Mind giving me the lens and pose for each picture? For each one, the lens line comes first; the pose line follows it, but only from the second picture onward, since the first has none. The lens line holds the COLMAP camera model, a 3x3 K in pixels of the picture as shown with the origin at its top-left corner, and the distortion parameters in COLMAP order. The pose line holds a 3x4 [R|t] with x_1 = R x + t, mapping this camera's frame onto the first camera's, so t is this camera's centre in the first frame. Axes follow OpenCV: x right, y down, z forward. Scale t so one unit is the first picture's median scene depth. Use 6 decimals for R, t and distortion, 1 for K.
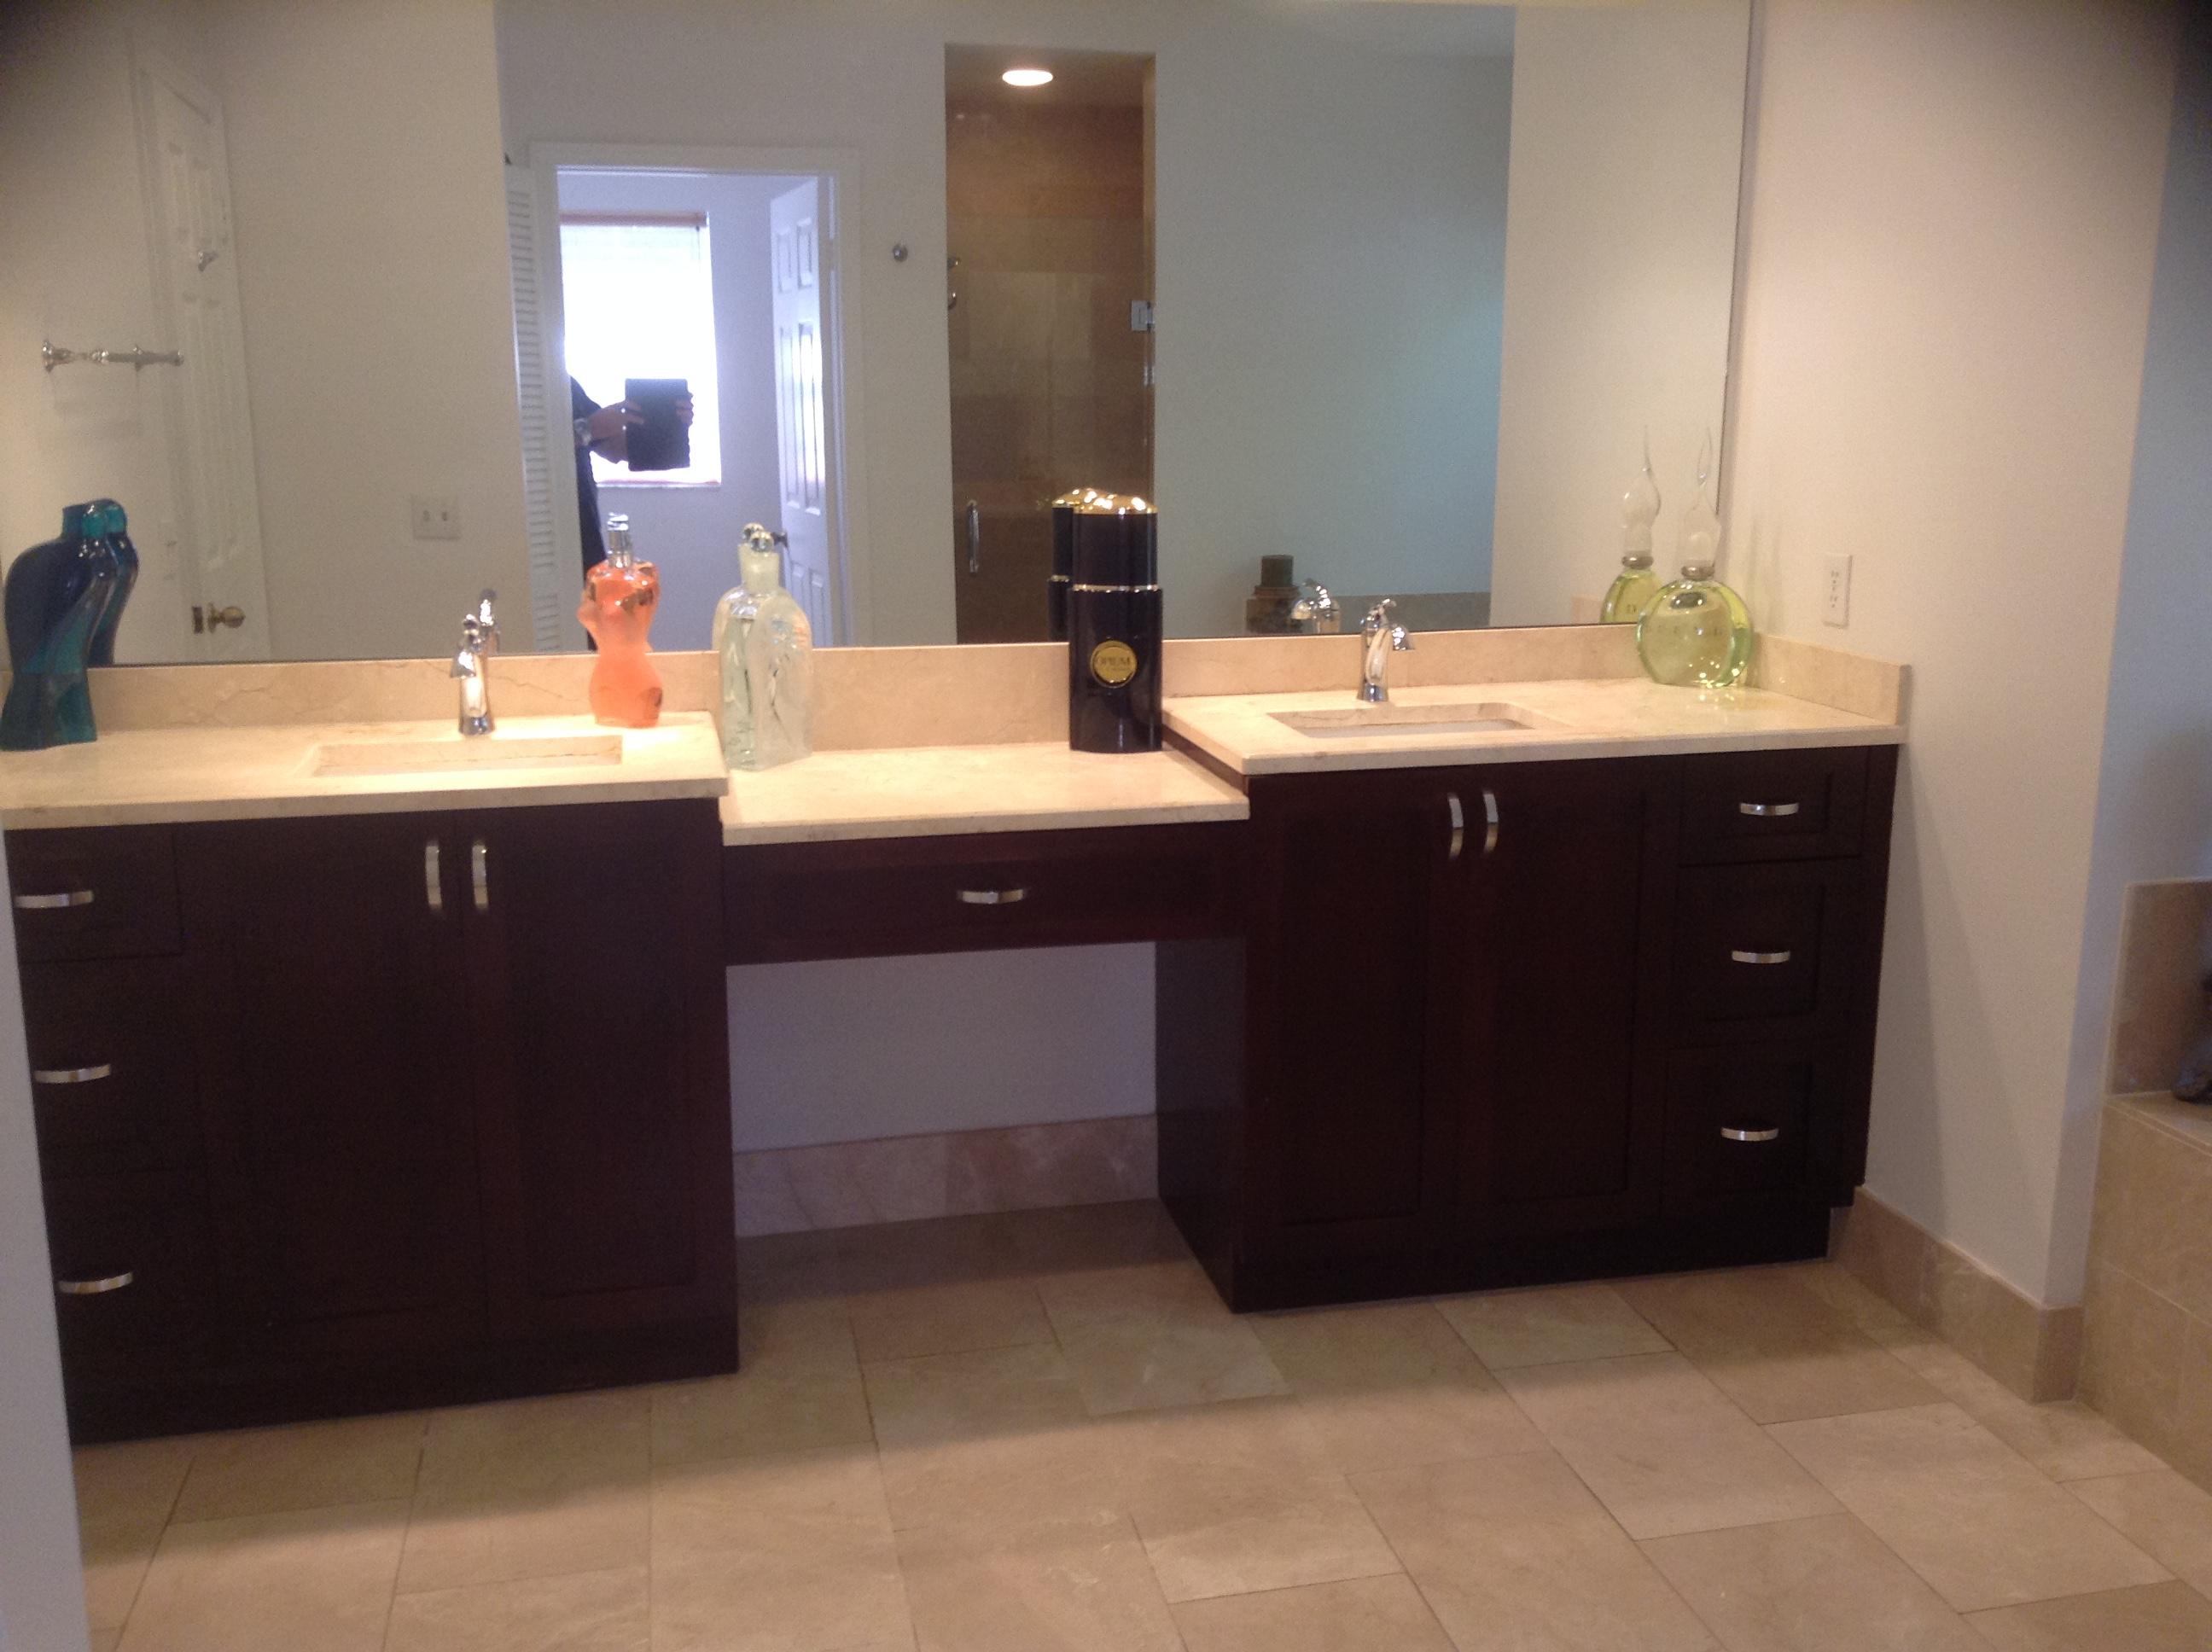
lens RADIAL K [[2023.0, 0, 1077.1], [0, 2023.0, 822.2], [0, 0, 1]] dist [0.172698, -0.352726]
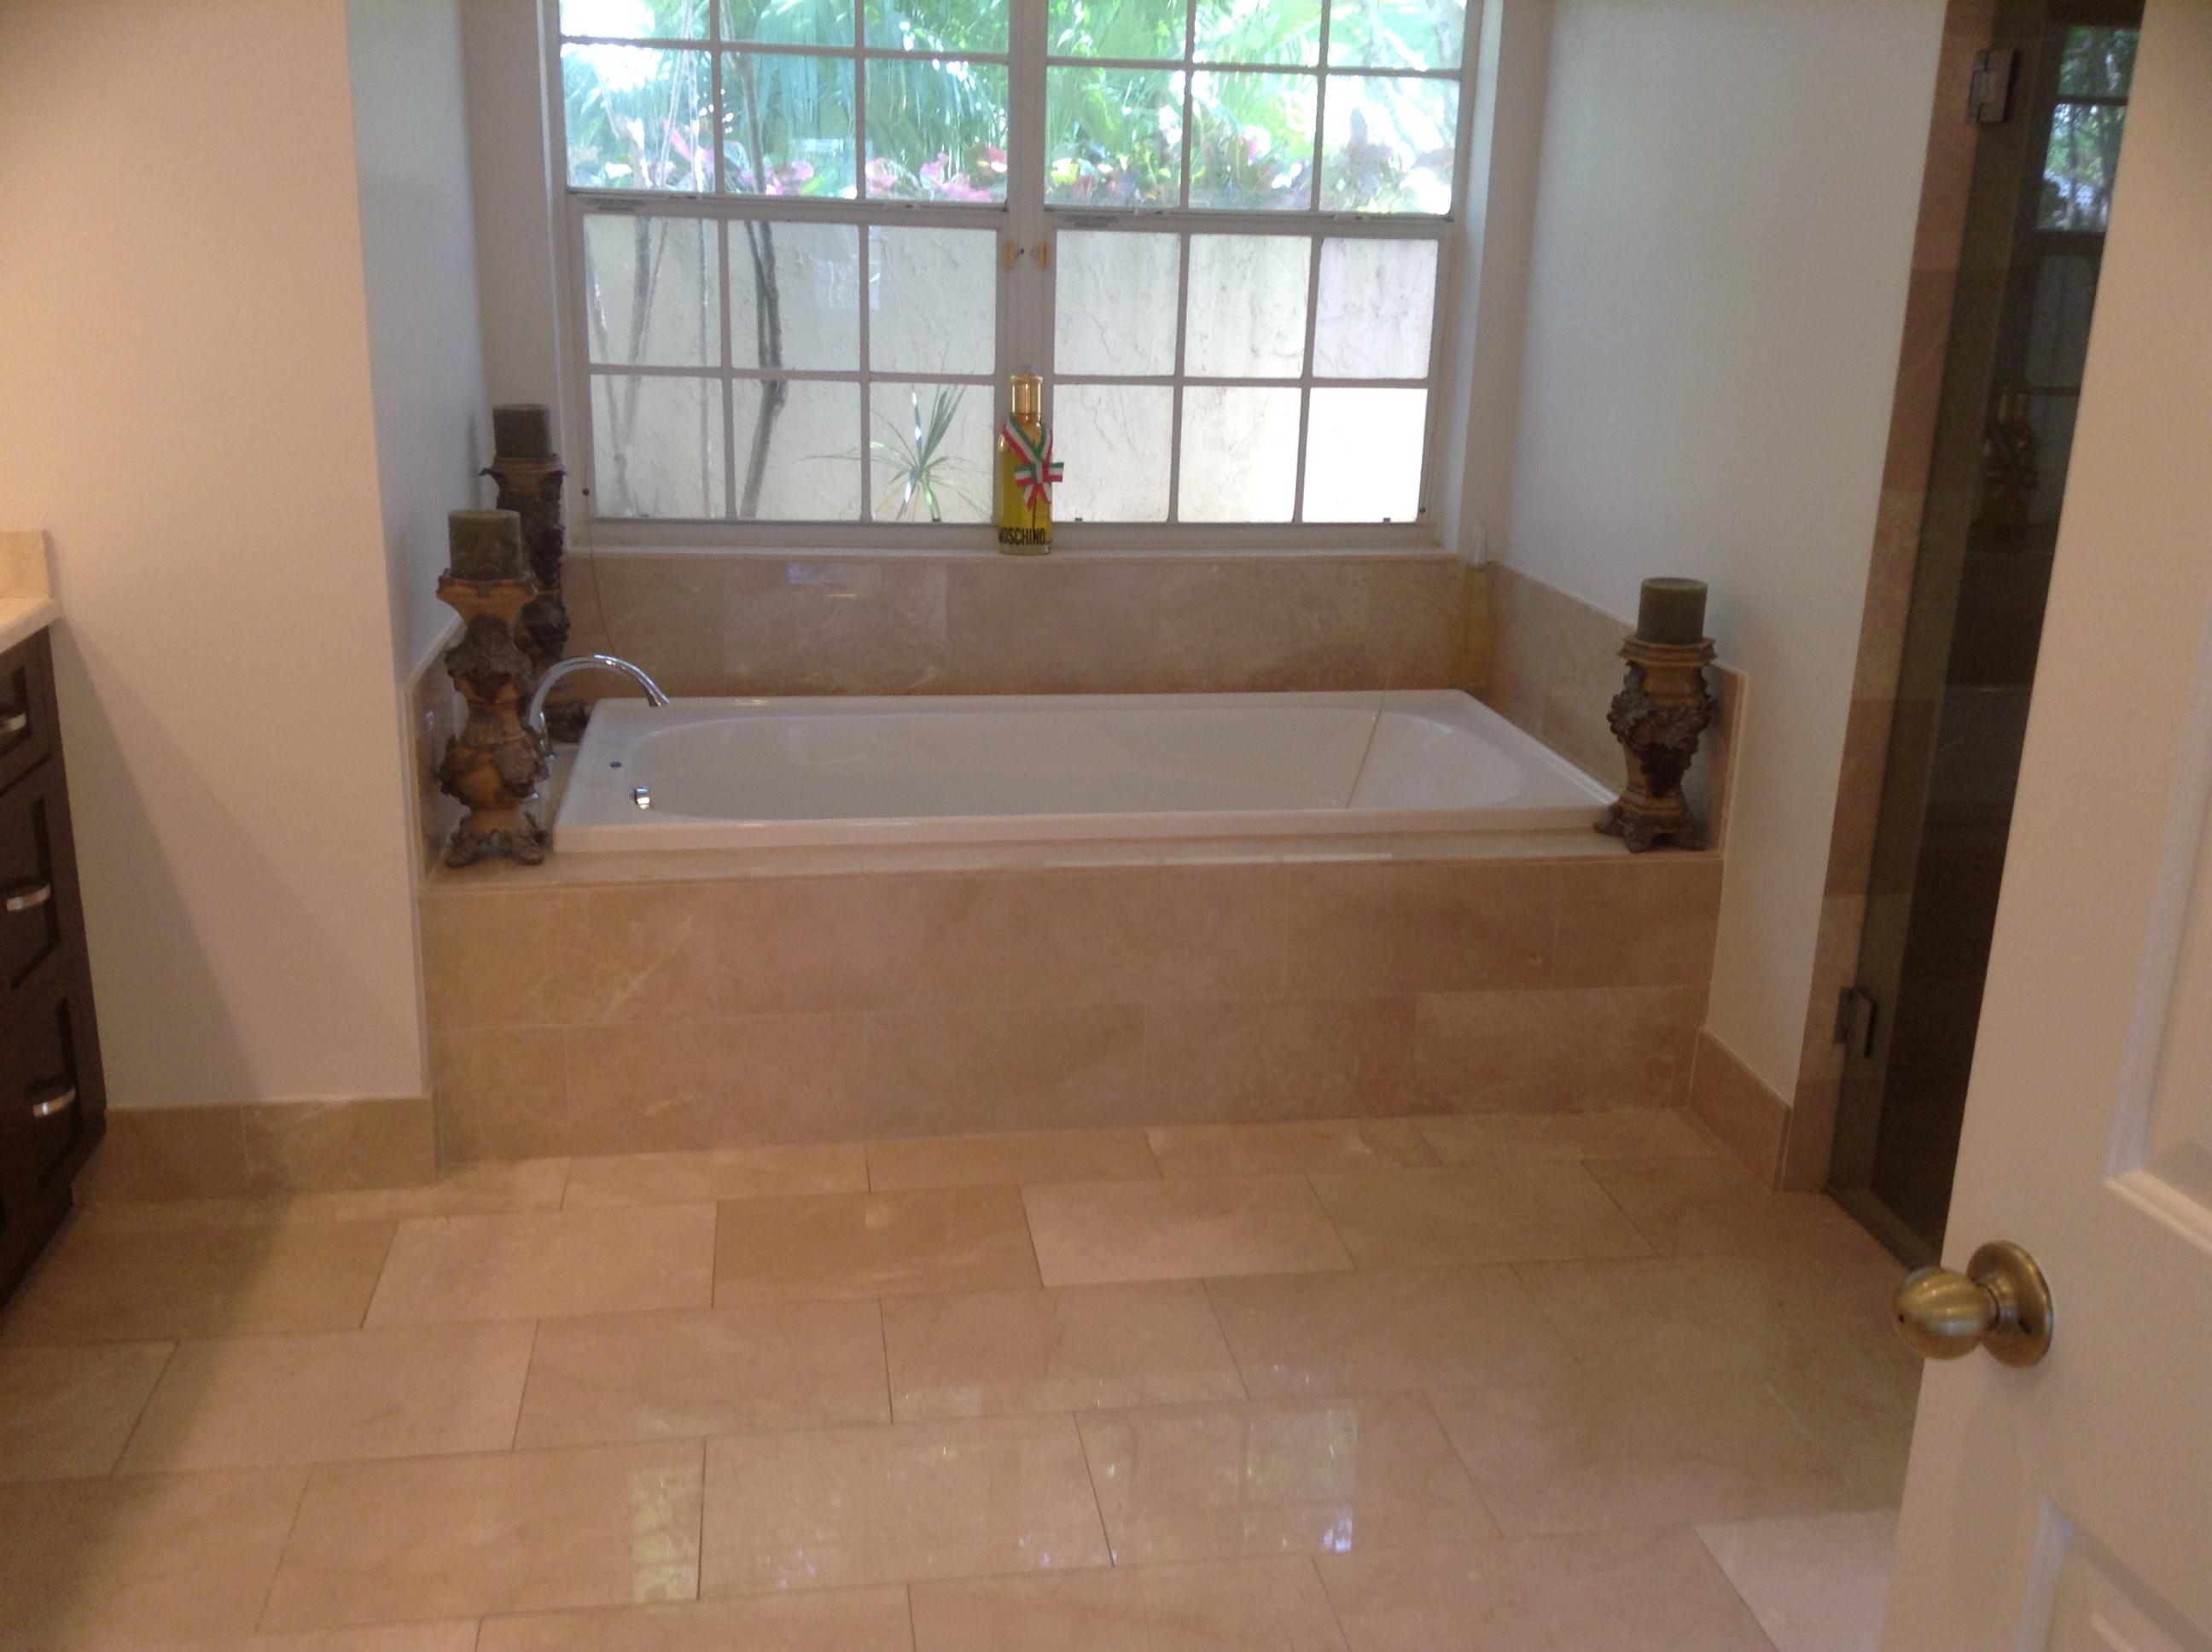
lens RADIAL K [[2023.0, 0, 1077.1], [0, 2023.0, 822.2], [0, 0, 1]] dist [0.172698, -0.352726]
pose [[0.048327, -0.278717, 0.959157, -0.487198], [0.190159, 0.945283, 0.265104, -0.114551], [-0.980563, 0.169580, 0.098683, 0.529201]]
